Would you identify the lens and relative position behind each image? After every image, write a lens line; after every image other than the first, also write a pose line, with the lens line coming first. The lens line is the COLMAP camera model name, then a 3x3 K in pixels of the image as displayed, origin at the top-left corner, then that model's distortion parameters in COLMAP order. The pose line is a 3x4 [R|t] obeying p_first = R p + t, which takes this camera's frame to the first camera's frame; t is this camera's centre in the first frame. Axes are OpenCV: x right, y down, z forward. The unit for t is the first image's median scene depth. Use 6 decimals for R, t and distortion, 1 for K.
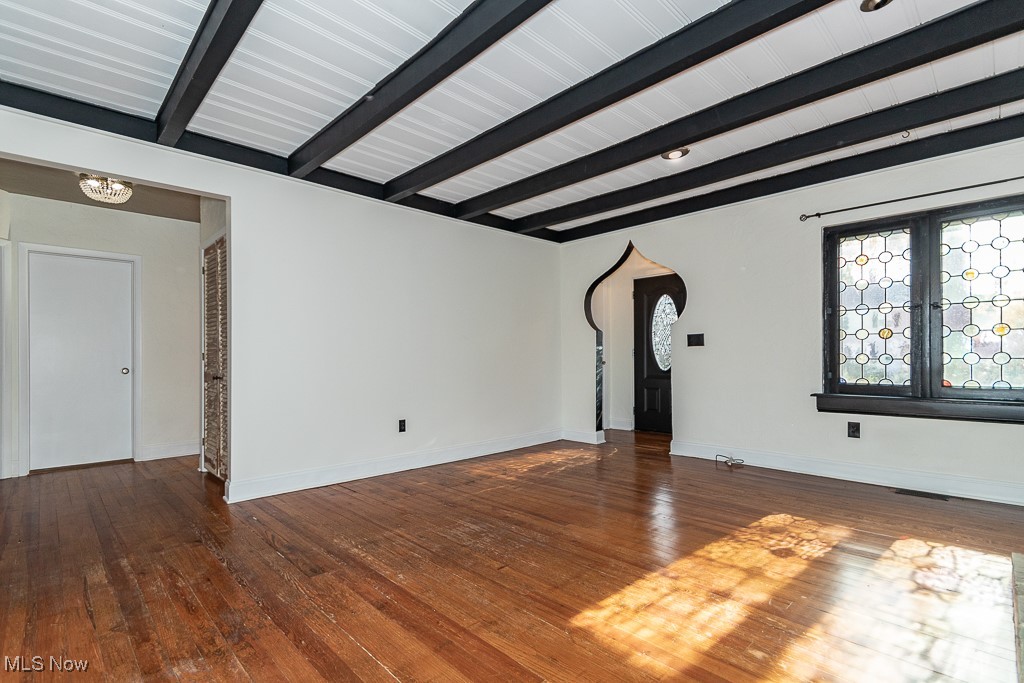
lens RADIAL K [[480.1, 0, 505.2], [0, 480.1, 353.7], [0, 0, 1]] dist [0.001036, -0.000015]
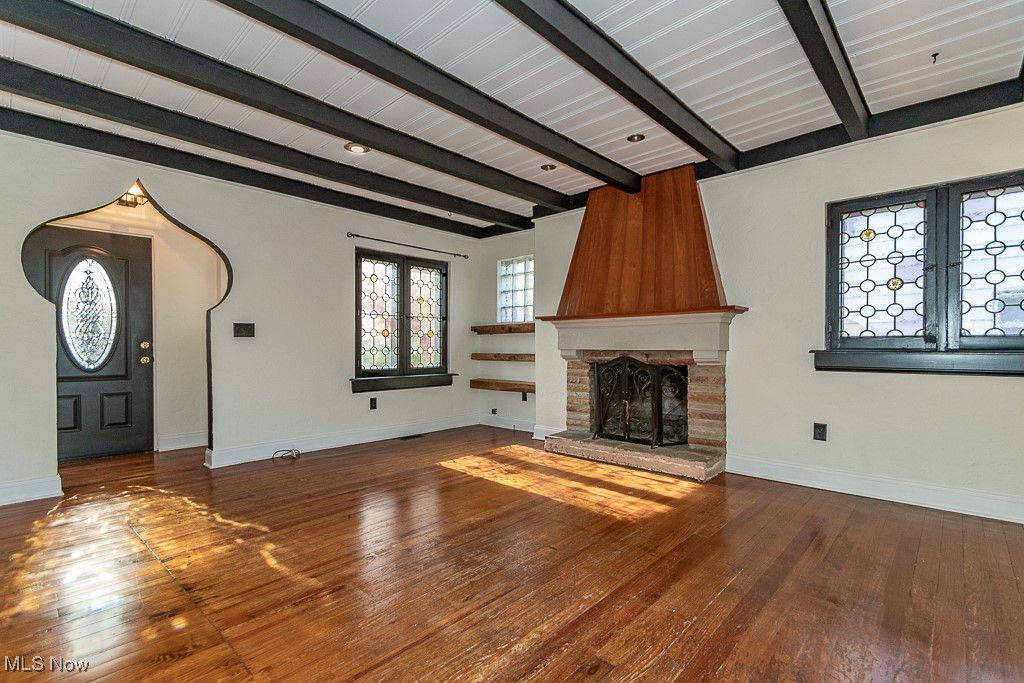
lens RADIAL K [[480.1, 0, 505.2], [0, 480.1, 353.7], [0, 0, 1]] dist [0.001036, -0.000015]
pose [[-0.061643, -0.007408, 0.998071, -0.903132], [-0.007458, 0.999948, 0.006961, 0.008494], [-0.998070, -0.007015, -0.061695, 1.001737]]
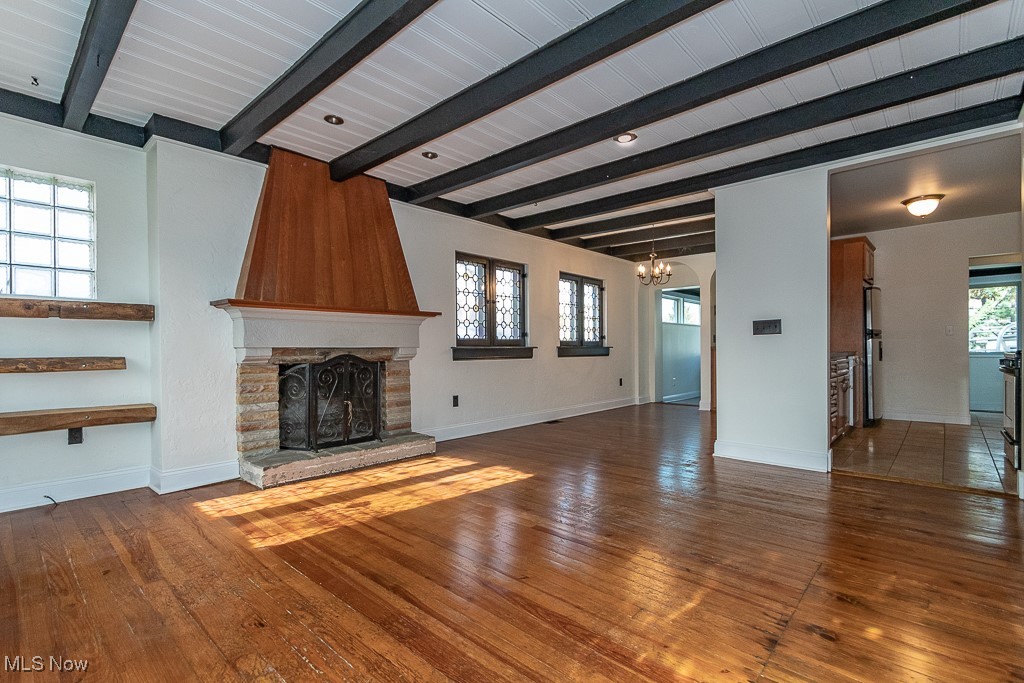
lens RADIAL K [[480.1, 0, 505.2], [0, 480.1, 353.7], [0, 0, 1]] dist [0.001036, -0.000015]
pose [[-0.998157, 0.014783, -0.058854, 0.242940], [0.014680, 0.999890, 0.002182, 0.027765], [0.058880, 0.001314, -0.998264, 1.999114]]
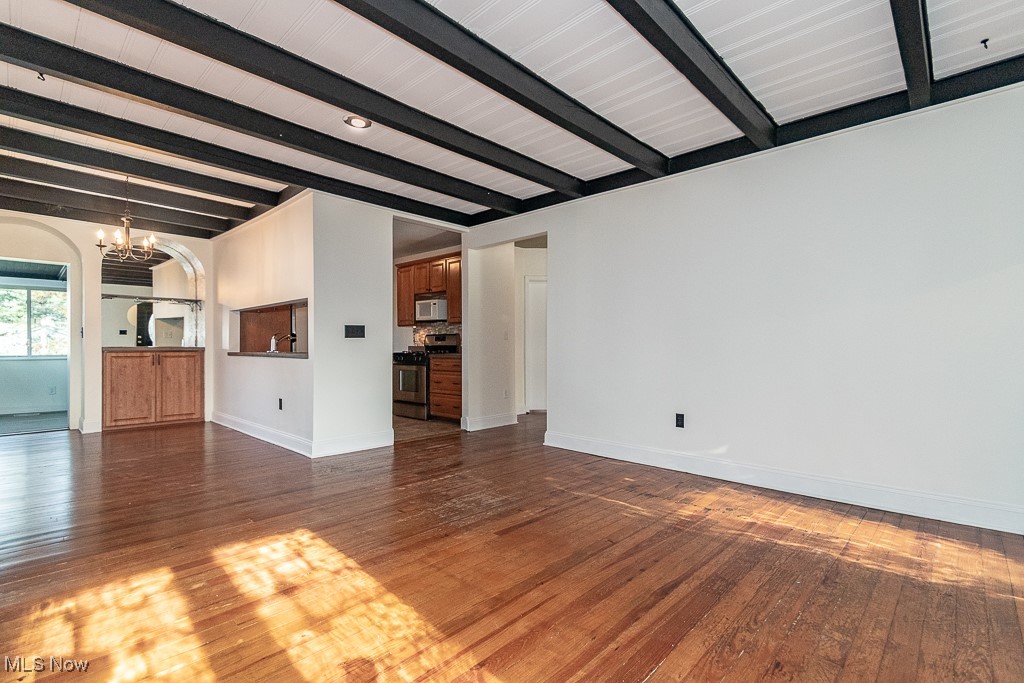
lens RADIAL K [[473.5, 0, 509.5], [0, 473.5, 356.8], [0, 0, 1]] dist [0.016501, -0.010627]
pose [[0.047618, 0.030616, -0.998396, 1.043778], [0.006746, 0.999497, 0.030972, 0.001822], [0.998843, -0.008210, 0.047388, 1.034145]]
